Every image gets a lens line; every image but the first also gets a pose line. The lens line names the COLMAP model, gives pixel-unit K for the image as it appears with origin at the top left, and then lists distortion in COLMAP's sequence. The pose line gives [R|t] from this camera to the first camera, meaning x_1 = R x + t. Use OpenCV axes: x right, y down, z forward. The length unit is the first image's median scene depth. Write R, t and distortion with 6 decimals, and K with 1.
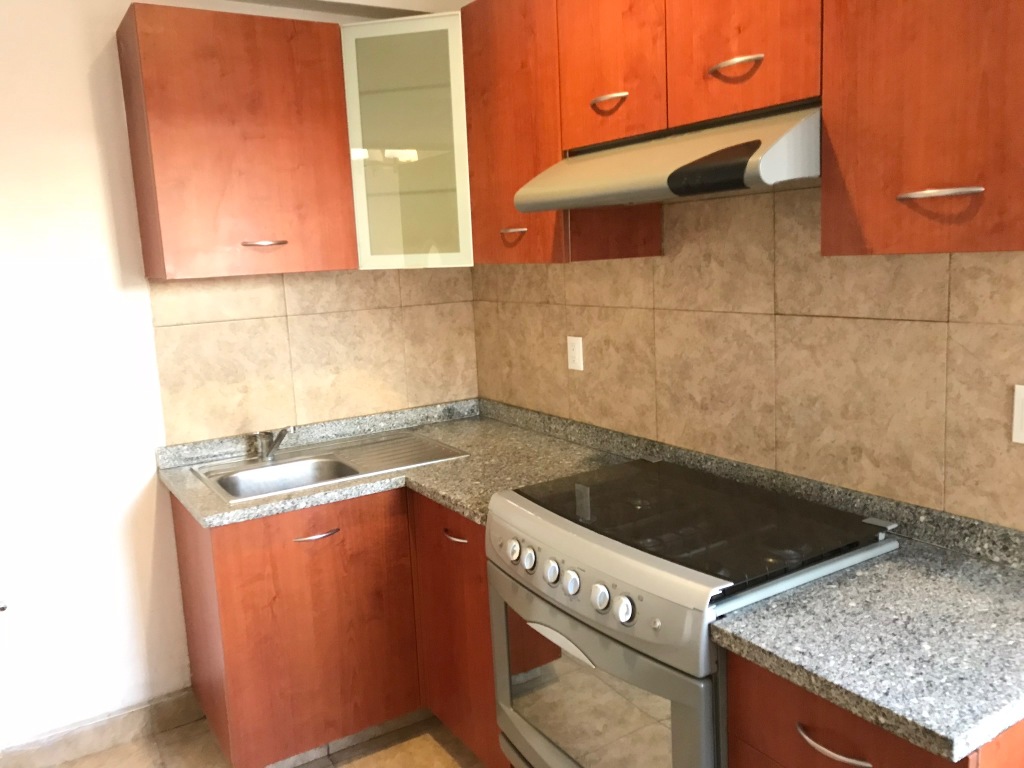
lens RADIAL K [[828.5, 0, 516.9], [0, 828.5, 379.6], [0, 0, 1]] dist [0.013517, 0.009423]
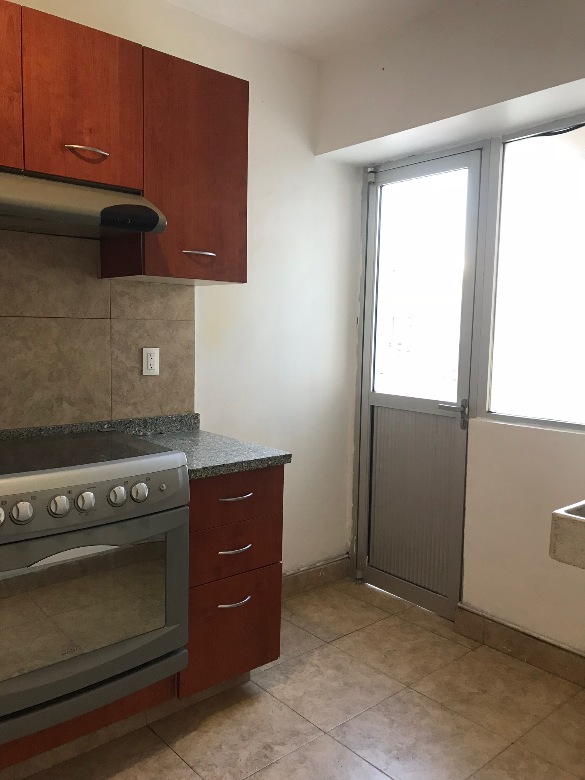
lens RADIAL K [[631.1, 0, 295.3], [0, 631.1, 392.8], [0, 0, 1]] dist [0.013517, 0.009423]
pose [[-0.152690, -0.059834, 0.986461, -0.936529], [0.140791, 0.986668, 0.081639, 0.037829], [-0.978194, 0.151350, -0.142230, 0.764258]]
